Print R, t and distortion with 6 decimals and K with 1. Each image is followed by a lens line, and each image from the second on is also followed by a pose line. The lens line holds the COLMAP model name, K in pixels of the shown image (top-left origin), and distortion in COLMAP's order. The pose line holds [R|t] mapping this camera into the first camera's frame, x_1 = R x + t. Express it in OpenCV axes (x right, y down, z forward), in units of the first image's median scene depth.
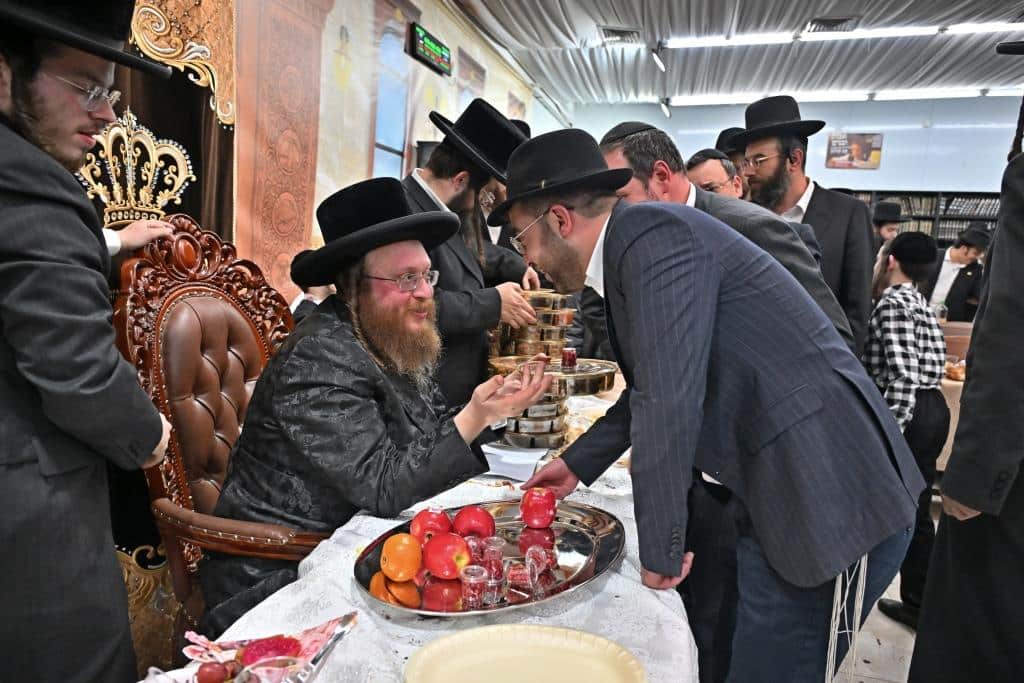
lens RADIAL K [[708.5, 0, 508.8], [0, 708.5, 342.1], [0, 0, 1]] dist [0.031669, -0.031719]
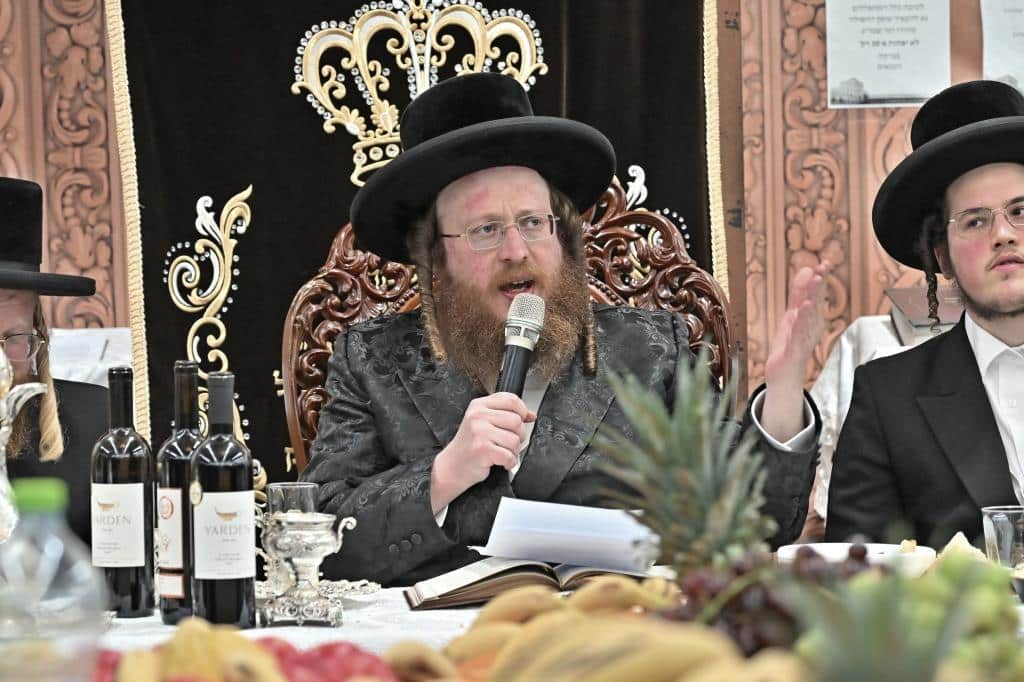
lens RADIAL K [[4235.2, 0, 506.0], [0, 4235.2, 348.6], [0, 0, 1]] dist [0.115689, 0.000000]
pose [[0.279904, -0.017778, -0.959864, 2.796984], [-0.064786, 0.997200, -0.037362, 0.118632], [0.957840, 0.072643, 0.277968, 0.060375]]
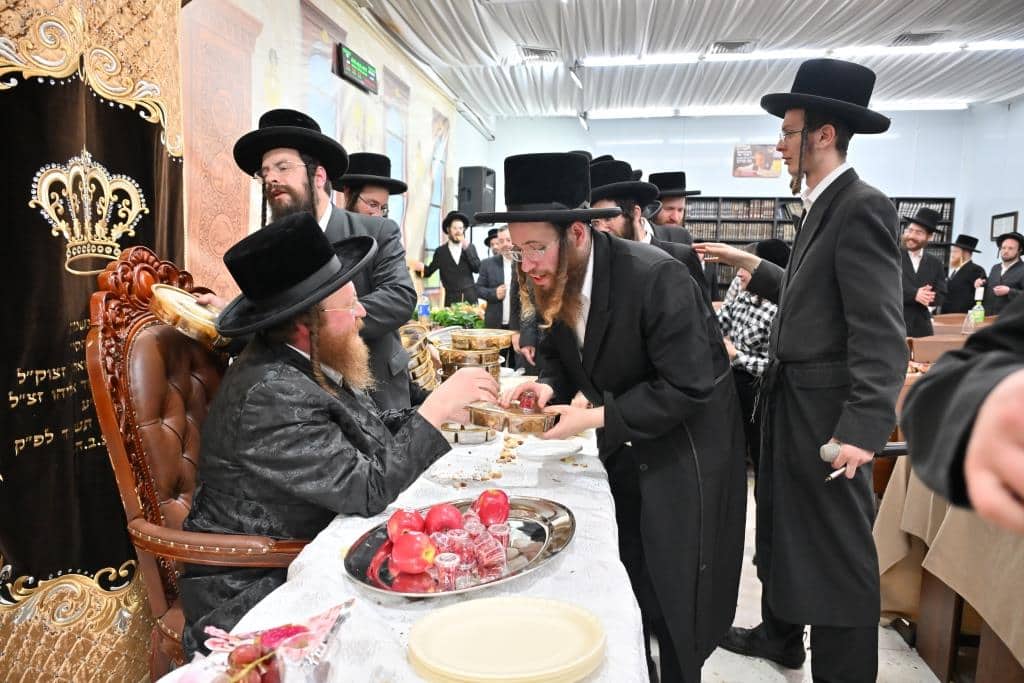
lens RADIAL K [[708.5, 0, 515.3], [0, 708.5, 337.1], [0, 0, 1]] dist [0.031669, -0.031719]
pose [[0.993168, -0.034007, 0.111626, -0.031126], [0.035749, 0.999268, -0.013640, -0.012249], [-0.111081, 0.017537, 0.993657, -0.092473]]
